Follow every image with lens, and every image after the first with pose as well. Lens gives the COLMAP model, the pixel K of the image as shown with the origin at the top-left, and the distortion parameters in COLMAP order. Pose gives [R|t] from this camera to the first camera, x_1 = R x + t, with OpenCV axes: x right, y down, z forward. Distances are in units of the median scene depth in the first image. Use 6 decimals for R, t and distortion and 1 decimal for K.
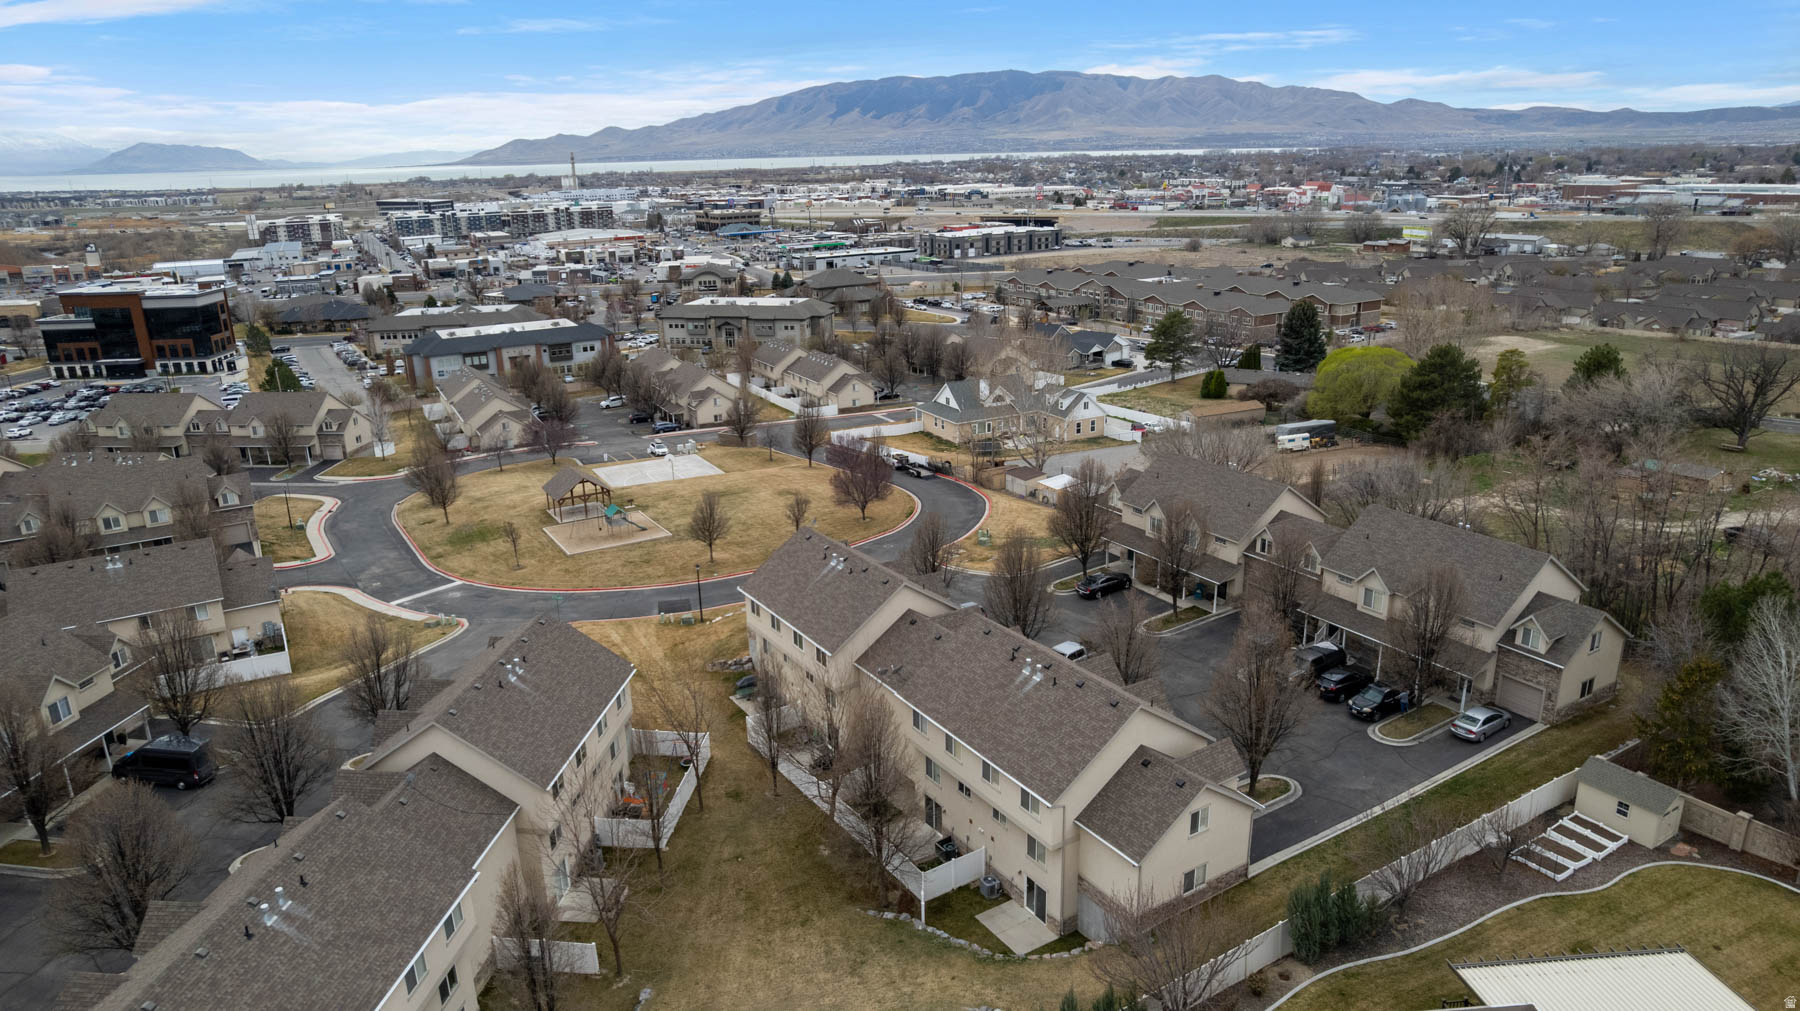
lens RADIAL K [[1153.7, 0, 903.5], [0, 1153.7, 506.3], [0, 0, 1]] dist [-0.068056, 0.058769]
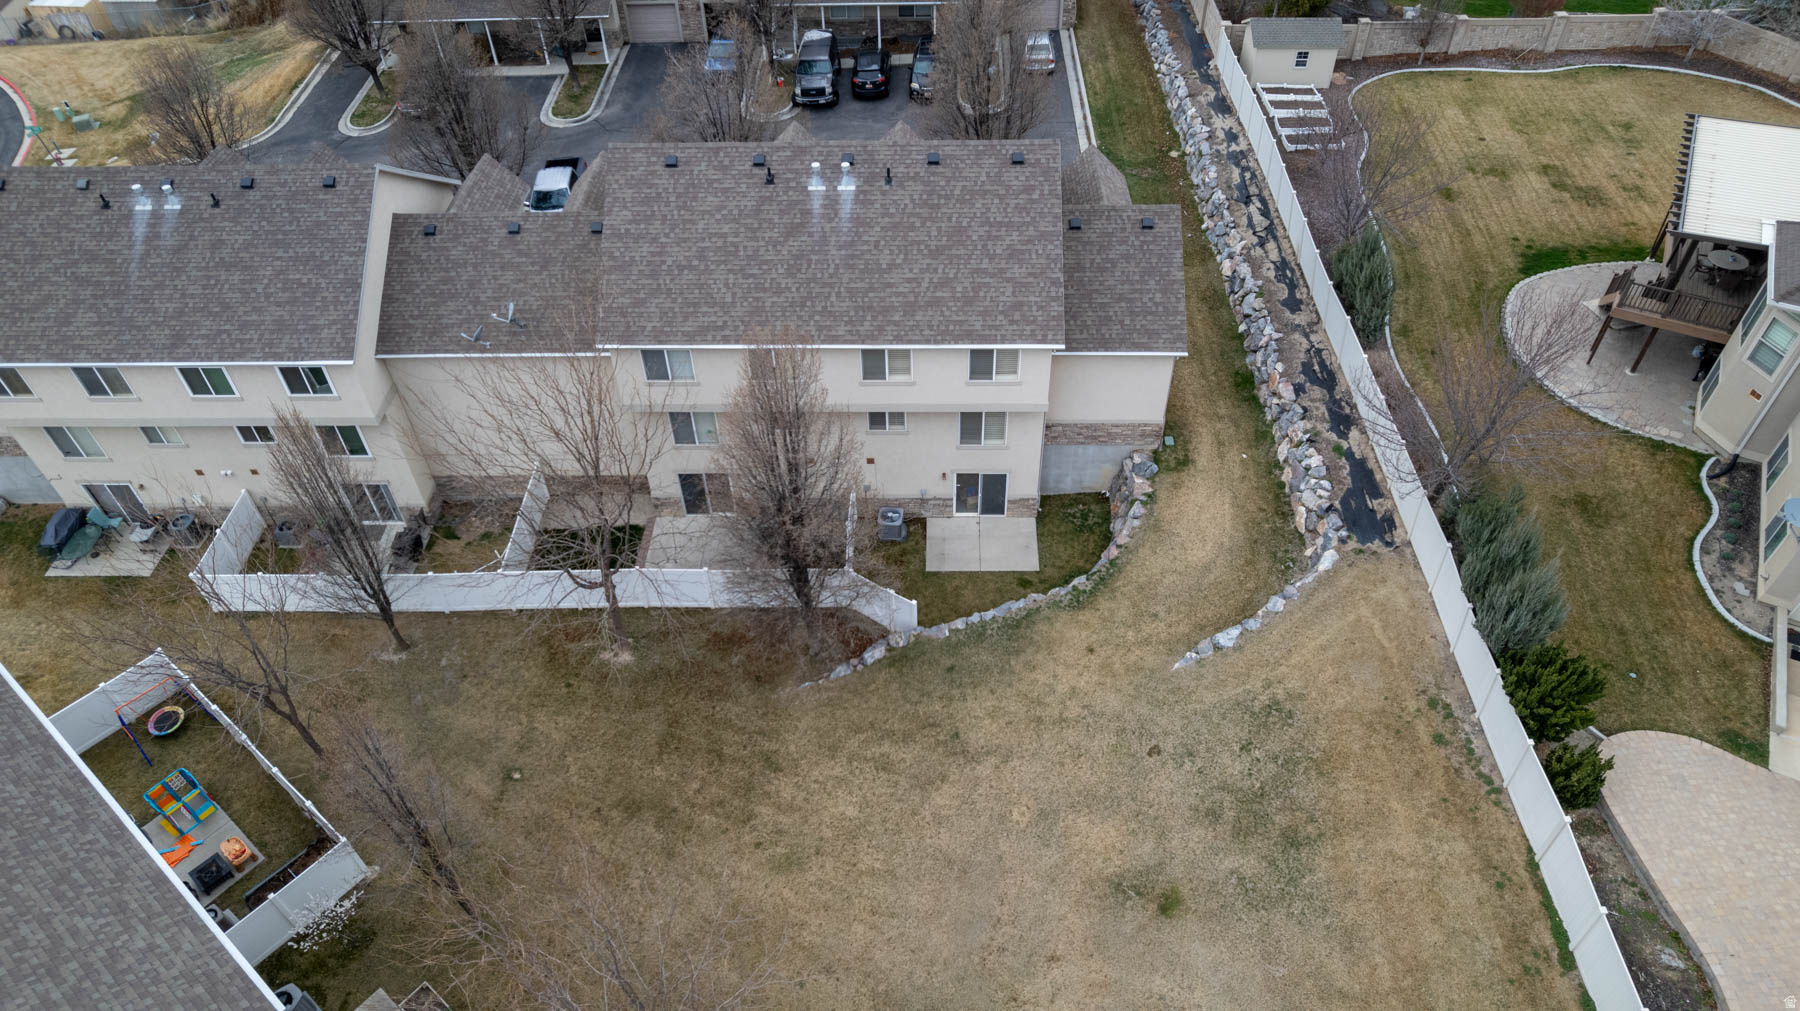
lens RADIAL K [[1153.7, 0, 903.2], [0, 1153.7, 507.7], [0, 0, 1]] dist [-0.068056, 0.058769]
pose [[0.551235, -0.578711, 0.601027, -0.179388], [0.259746, 0.803585, 0.535521, -0.013279], [-0.792888, -0.139084, 0.593282, 0.356141]]
